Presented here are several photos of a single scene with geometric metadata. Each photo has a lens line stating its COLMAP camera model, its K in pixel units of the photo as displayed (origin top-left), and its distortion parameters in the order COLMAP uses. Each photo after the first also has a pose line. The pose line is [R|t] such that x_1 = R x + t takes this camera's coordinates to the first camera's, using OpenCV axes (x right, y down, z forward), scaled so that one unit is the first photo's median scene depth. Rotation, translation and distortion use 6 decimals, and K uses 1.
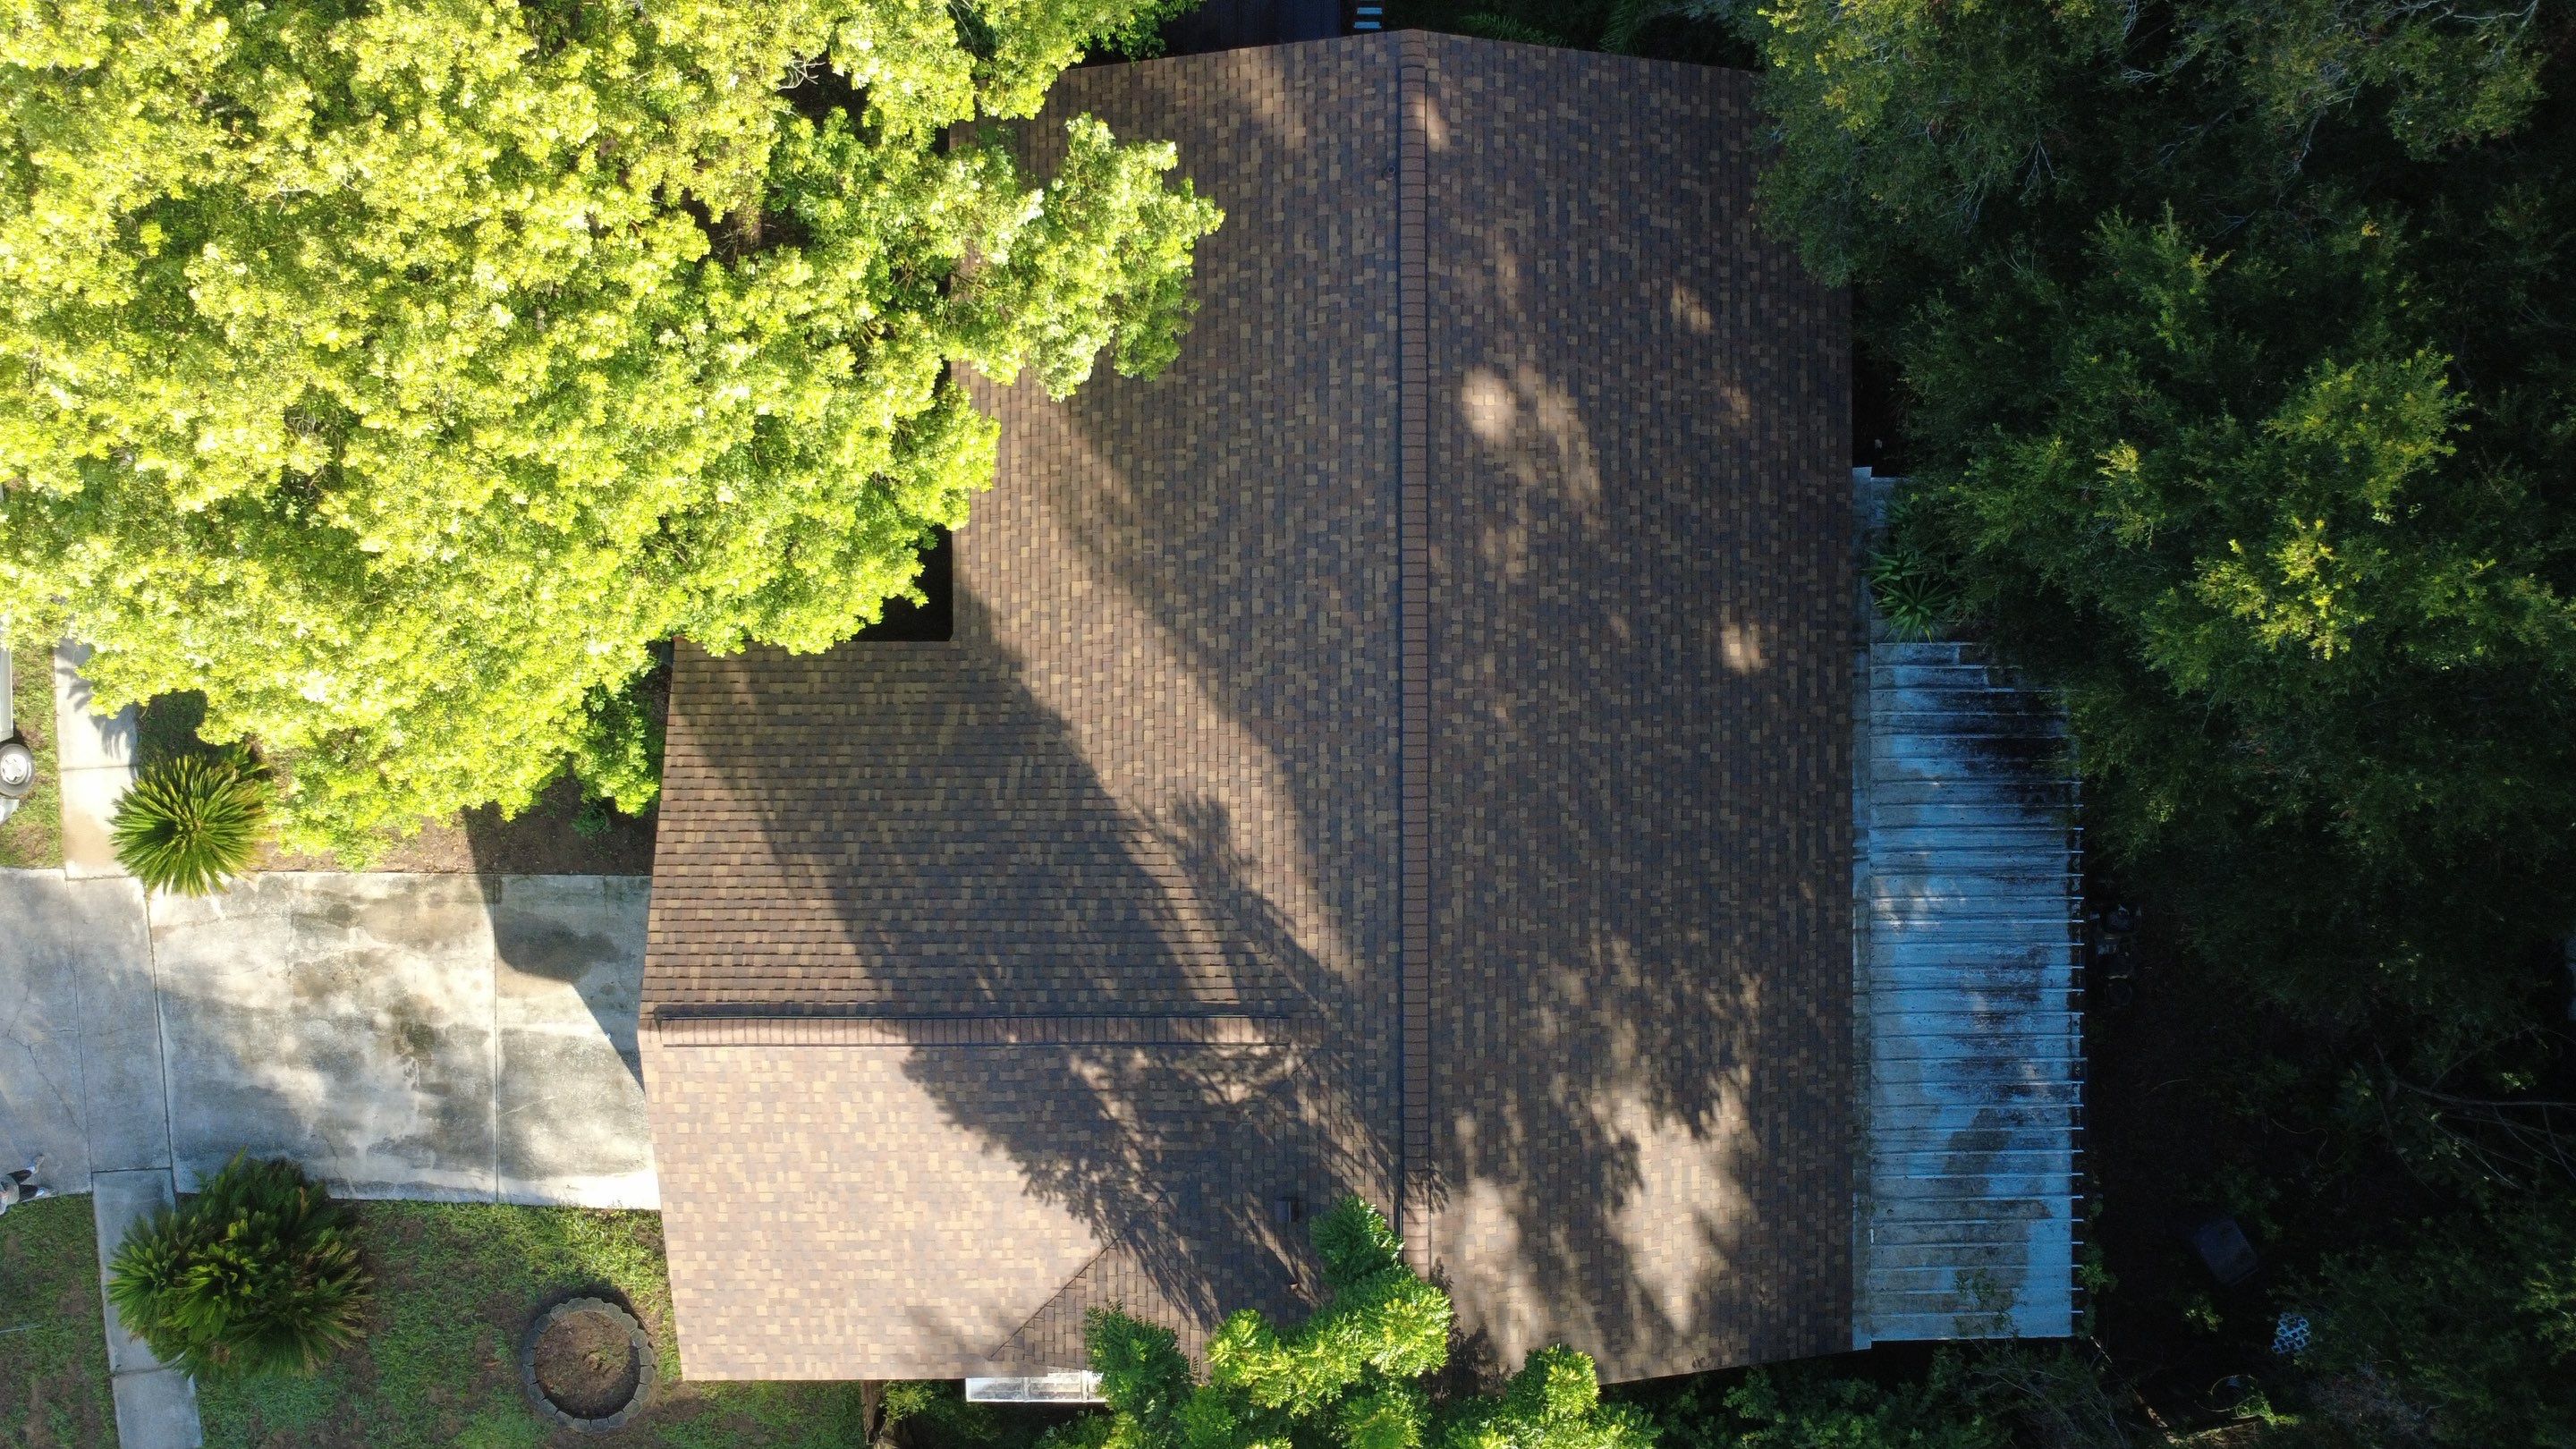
lens RADIAL K [[1863.4, 0, 1274.8], [0, 1863.4, 711.0], [0, 0, 1]] dist [0.002533, -0.004208]
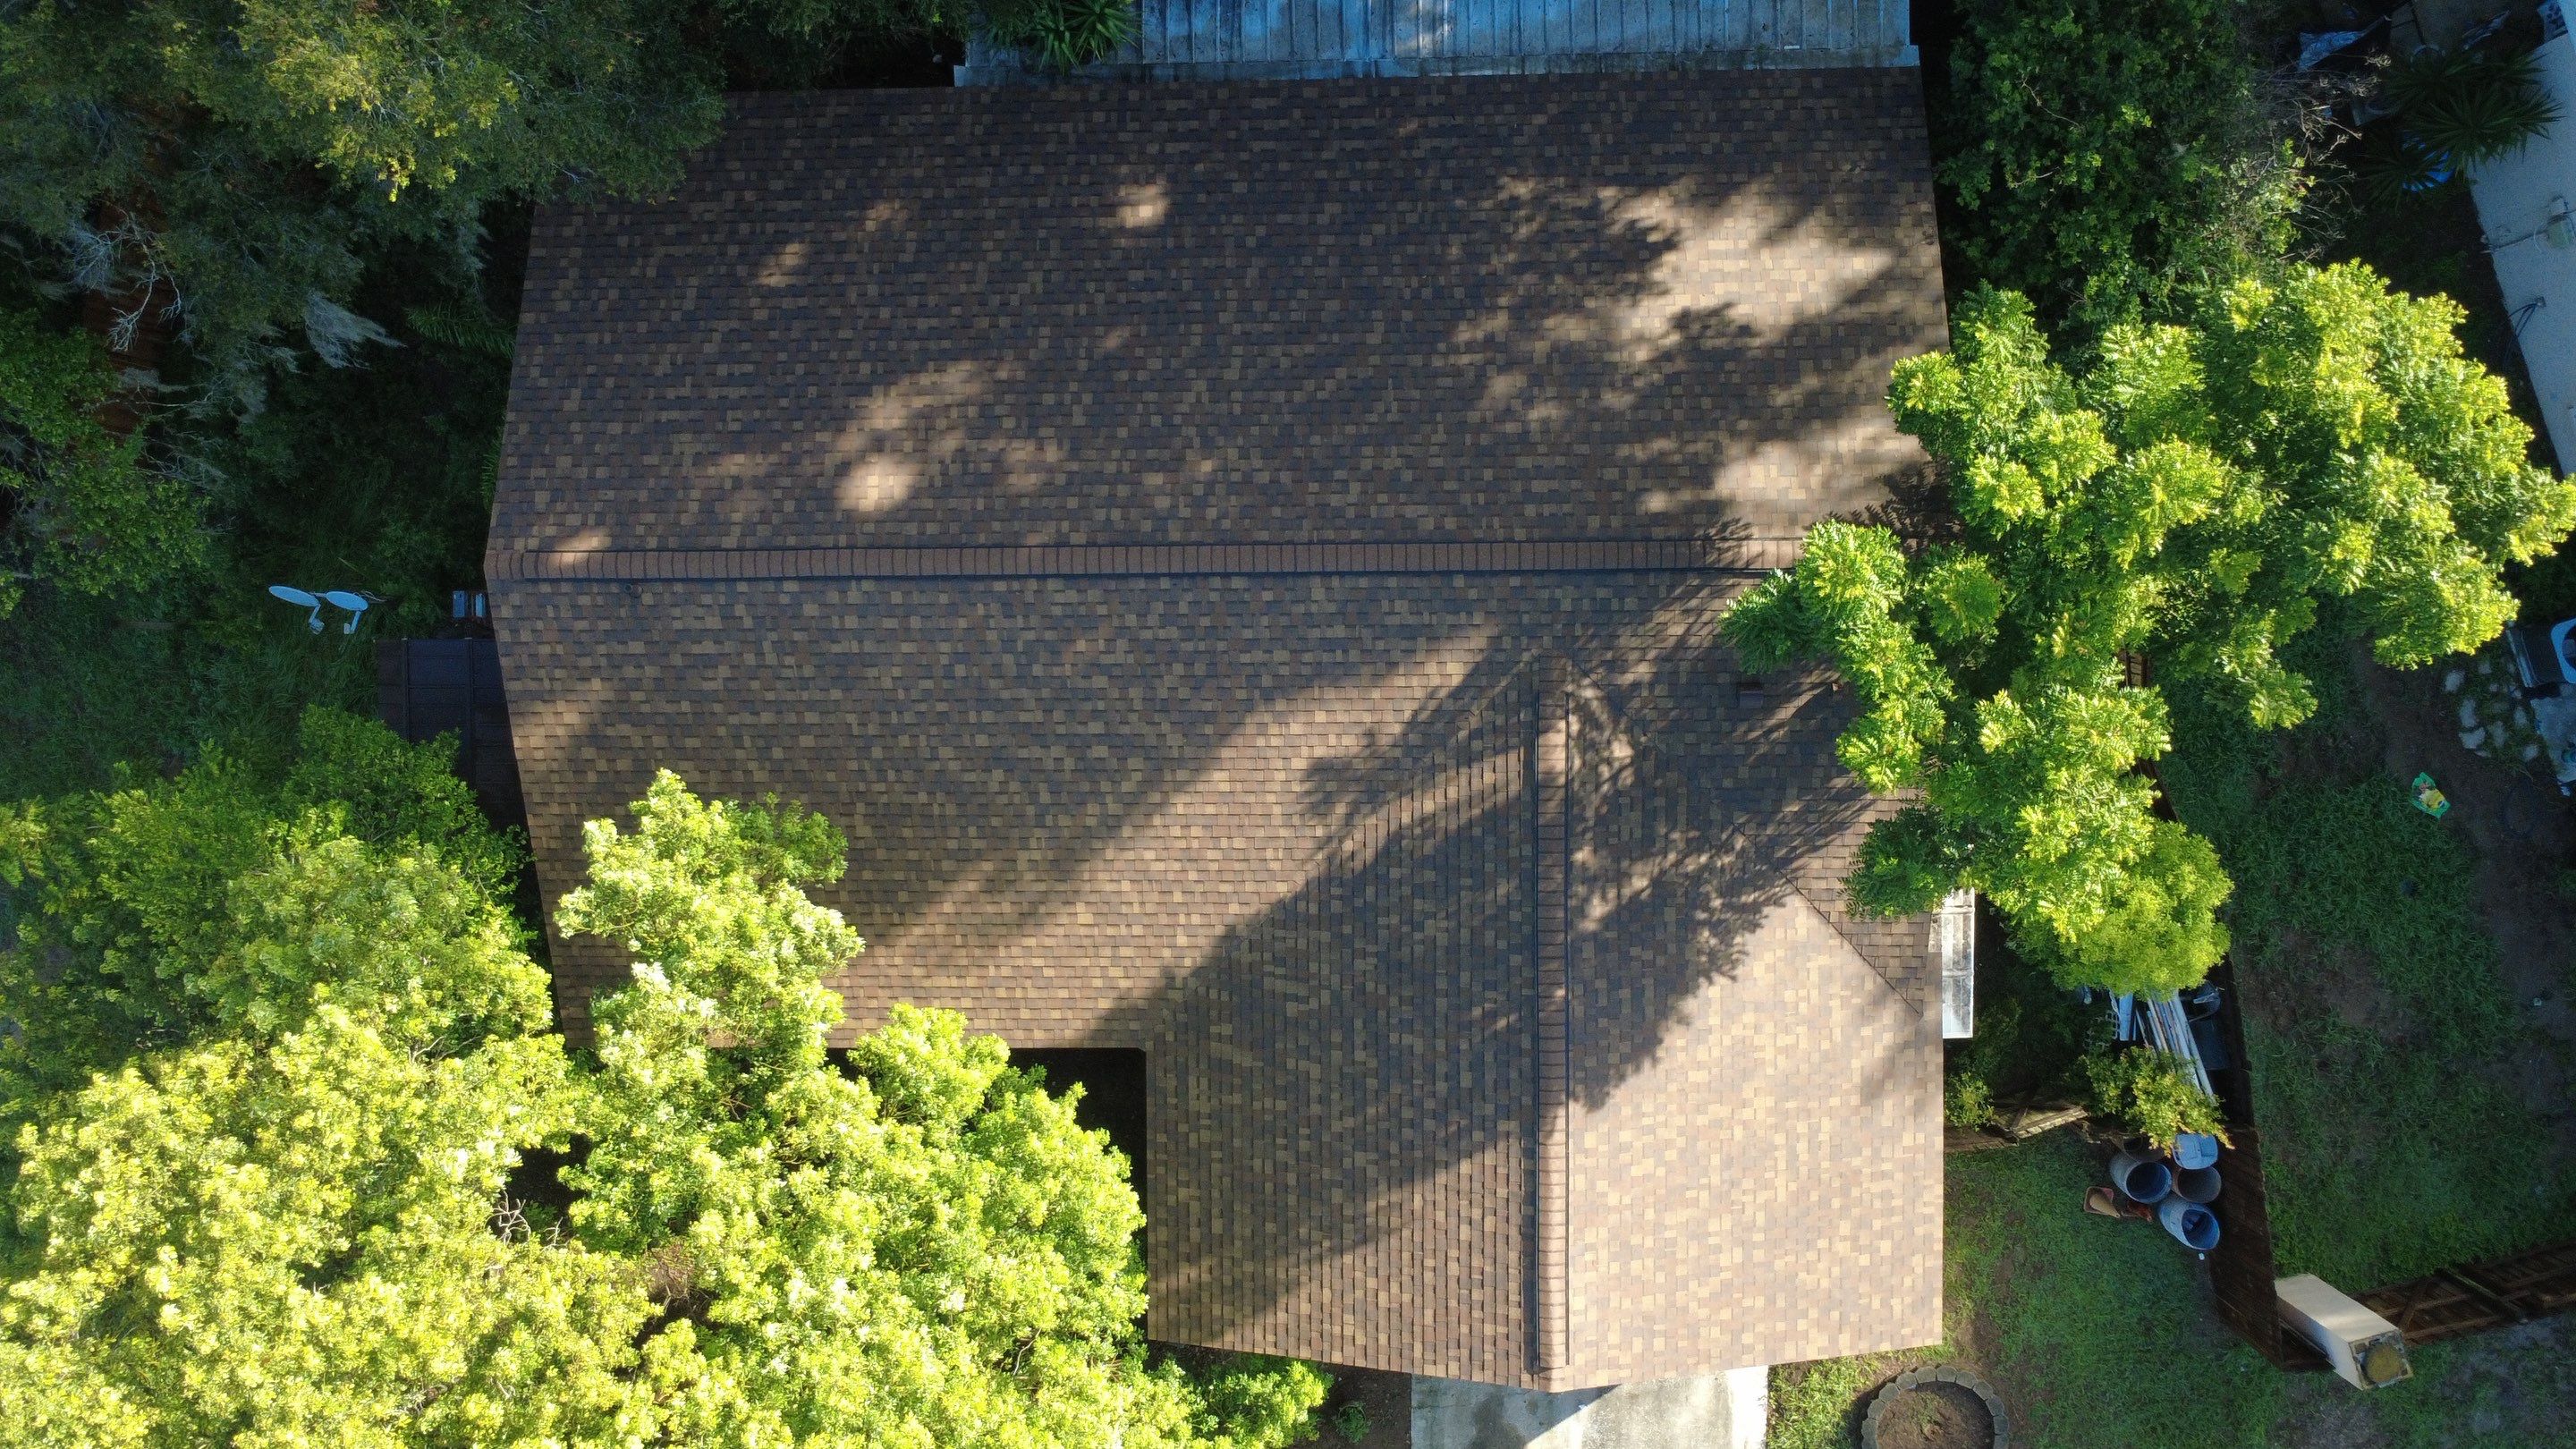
lens RADIAL K [[1863.4, 0, 1277.7], [0, 1863.4, 732.3], [0, 0, 1]] dist [0.002533, -0.004208]
pose [[-0.003339, -0.999379, -0.035066, 0.020906], [0.998547, -0.001446, -0.053861, 0.084415], [0.053777, -0.035195, 0.997933, 0.072082]]
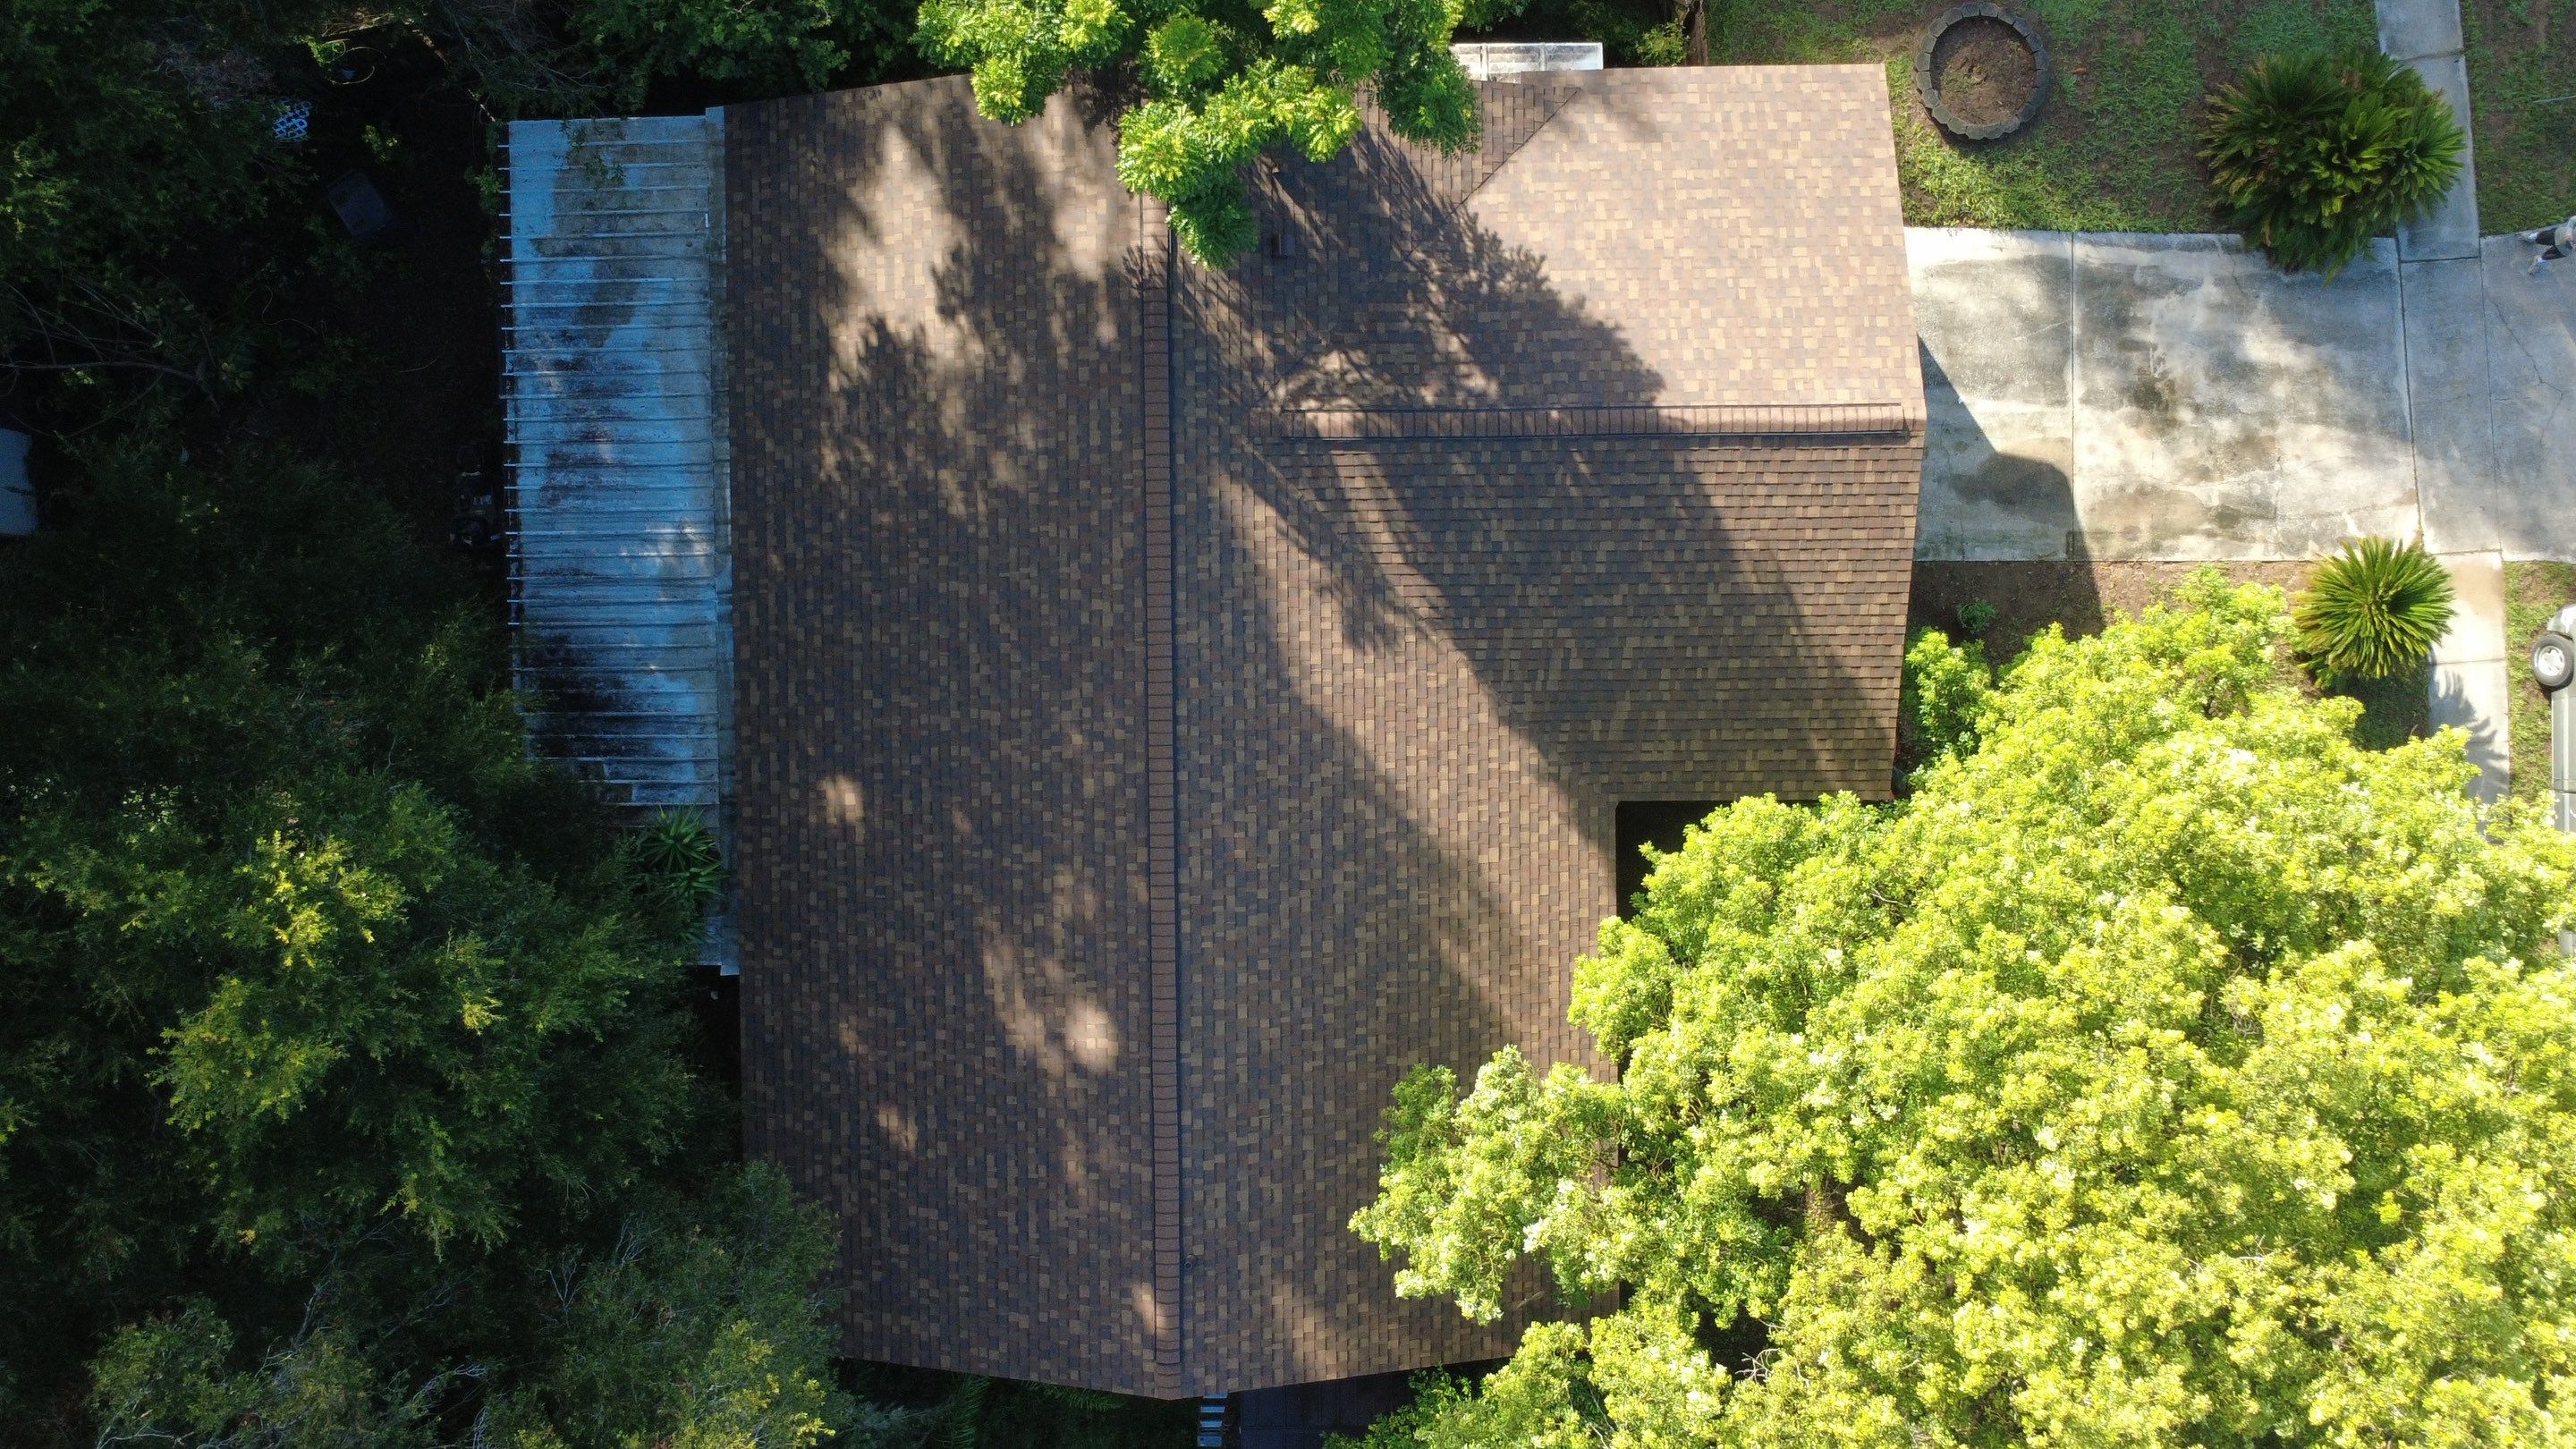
lens RADIAL K [[1863.4, 0, 1294.4], [0, 1863.4, 728.7], [0, 0, 1]] dist [0.002533, -0.004208]
pose [[-0.999911, 0.006339, 0.011771, -0.009869], [-0.006745, -0.999373, -0.034752, 0.040707], [0.011543, -0.034828, 0.999327, -0.019972]]
